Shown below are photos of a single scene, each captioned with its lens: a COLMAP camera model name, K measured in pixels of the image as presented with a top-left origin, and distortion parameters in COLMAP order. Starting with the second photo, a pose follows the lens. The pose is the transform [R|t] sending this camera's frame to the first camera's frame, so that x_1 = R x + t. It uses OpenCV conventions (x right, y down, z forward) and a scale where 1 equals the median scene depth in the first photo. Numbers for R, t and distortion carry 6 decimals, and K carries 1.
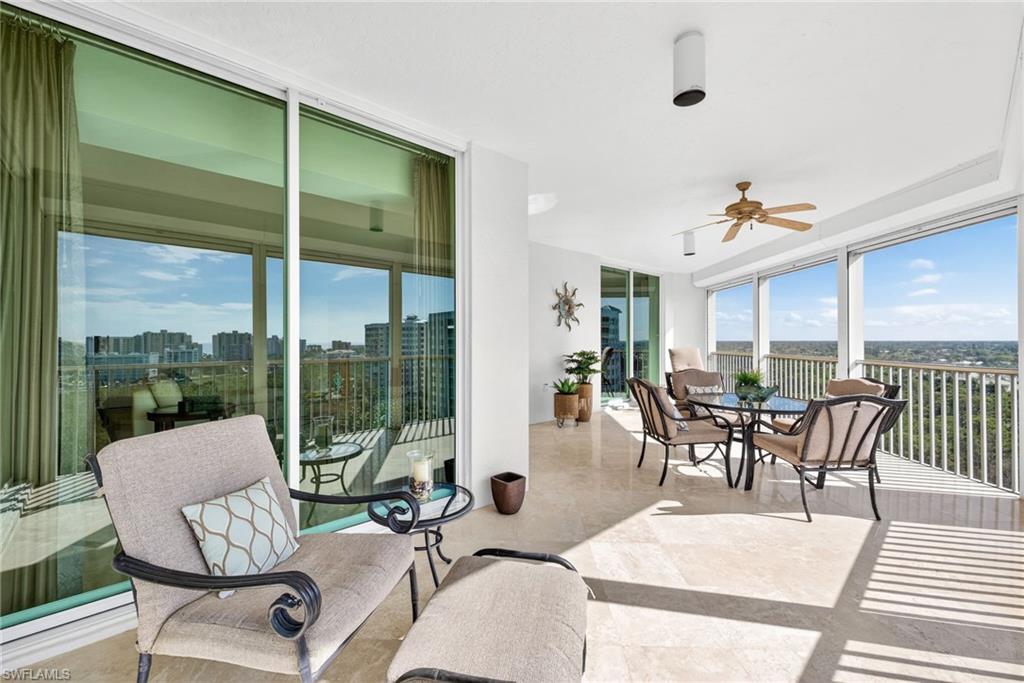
lens RADIAL K [[447.5, 0, 512.0], [0, 447.5, 341.5], [0, 0, 1]] dist [0.000158, 0.000191]
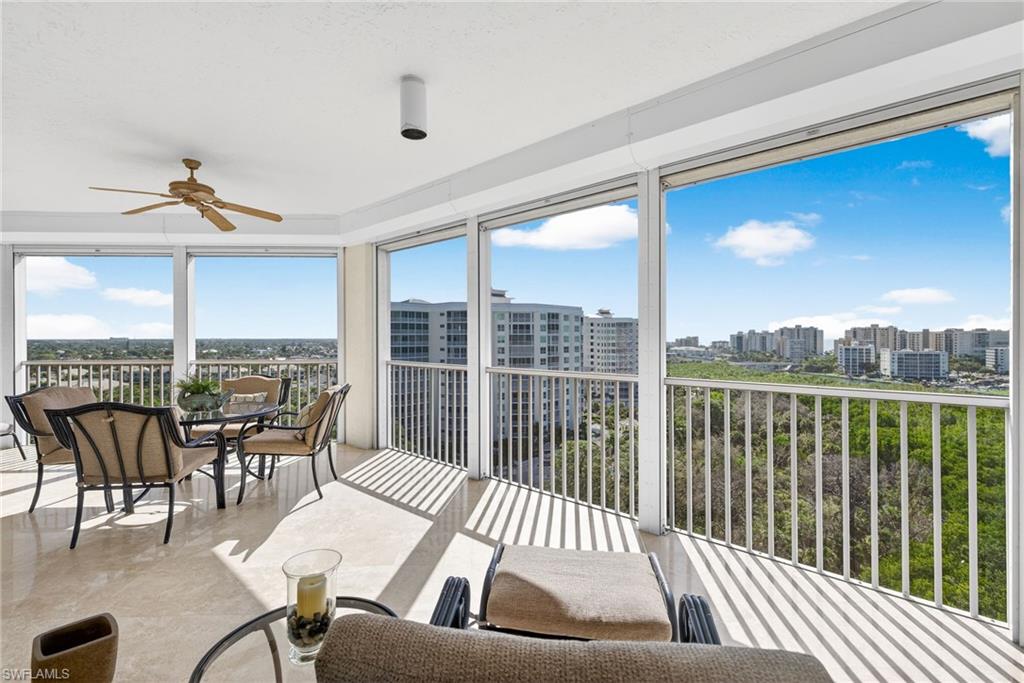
lens RADIAL K [[447.5, 0, 512.0], [0, 447.5, 341.5], [0, 0, 1]] dist [0.000158, 0.000191]
pose [[-0.070195, -0.019340, 0.997346, -0.426830], [0.022933, 0.999517, 0.020996, -0.006776], [-0.997270, 0.024346, -0.069717, 0.479945]]
